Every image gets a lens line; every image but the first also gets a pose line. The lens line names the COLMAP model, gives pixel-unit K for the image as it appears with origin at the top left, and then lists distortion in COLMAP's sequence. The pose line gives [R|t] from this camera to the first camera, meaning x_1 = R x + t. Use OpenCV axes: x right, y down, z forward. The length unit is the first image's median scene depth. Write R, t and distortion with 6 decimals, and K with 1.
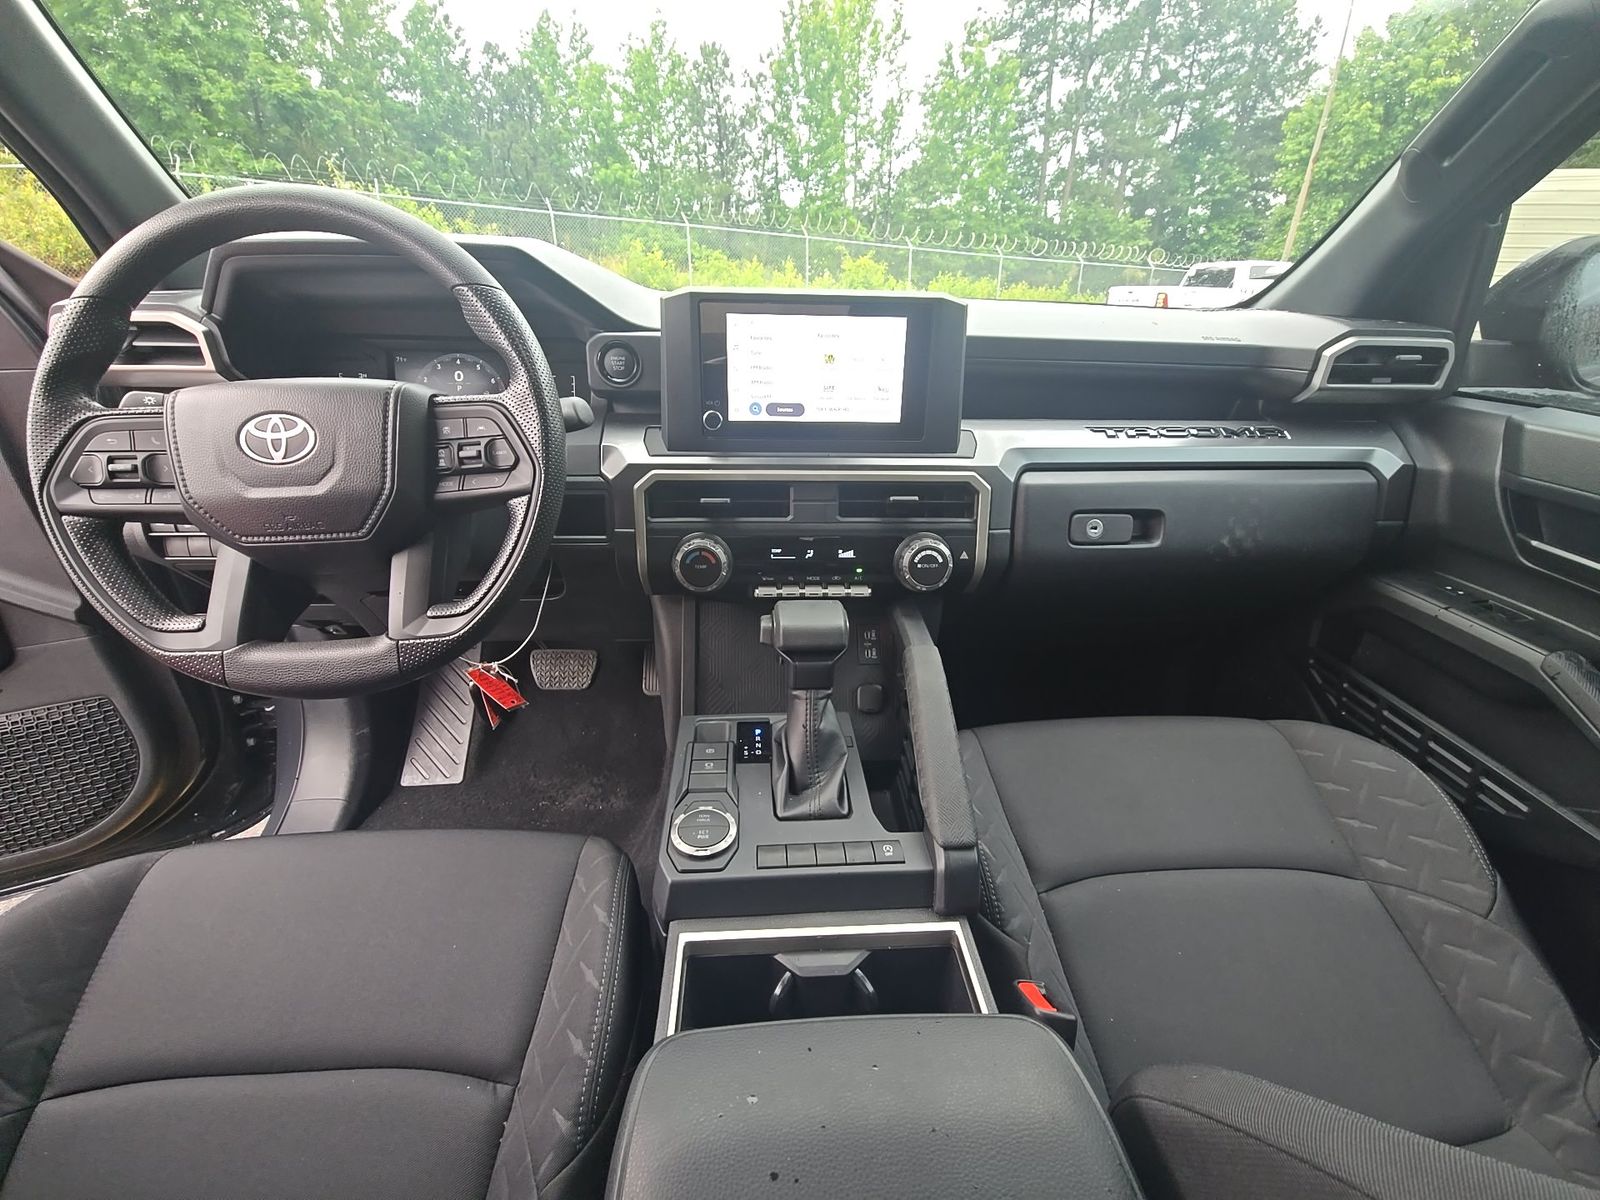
lens RADIAL K [[641.2, 0, 800.0], [0, 641.2, 600.0], [0, 0, 1]] dist [0.000821, -0.000069]
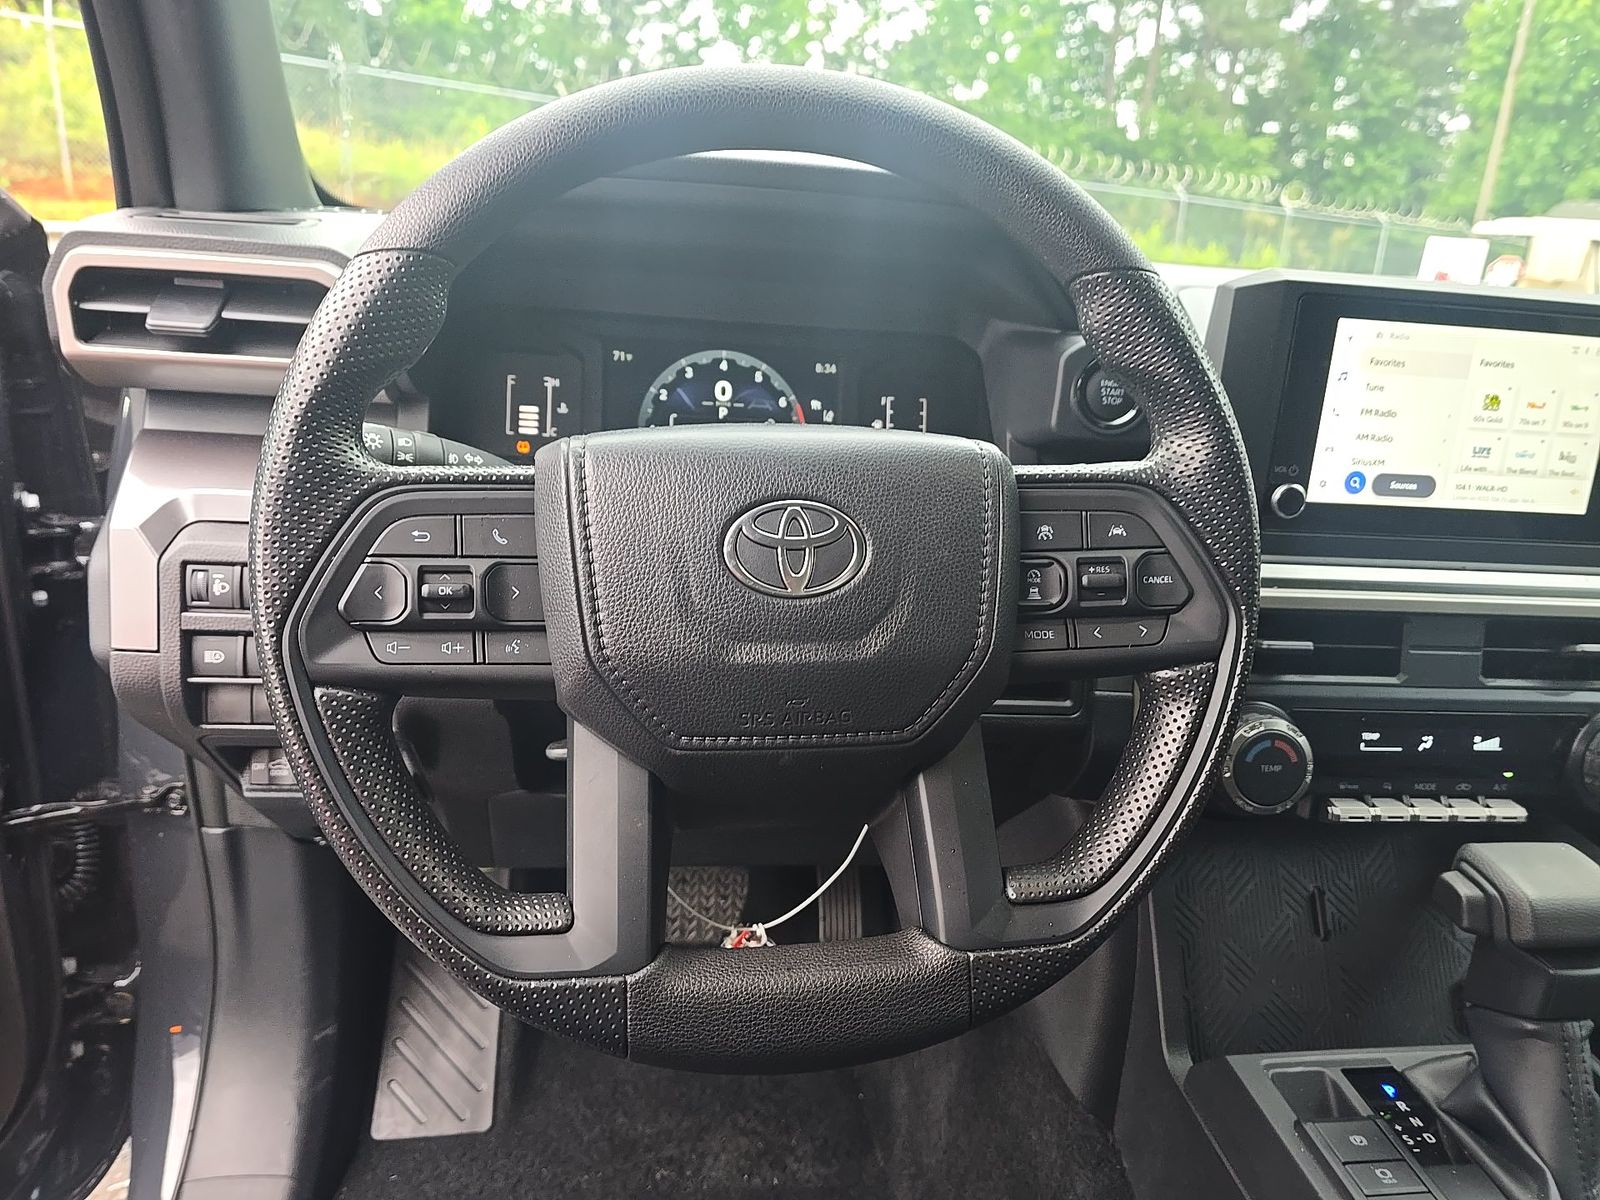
lens RADIAL K [[1077.9, 0, 800.0], [0, 1077.9, 600.0], [0, 0, 1]] dist [0.044968, -0.051376]
pose [[0.996495, 0.030560, 0.077875, -0.601930], [-0.021916, 0.993742, -0.109529, -0.080923], [-0.080735, 0.107438, 0.990928, 0.112668]]
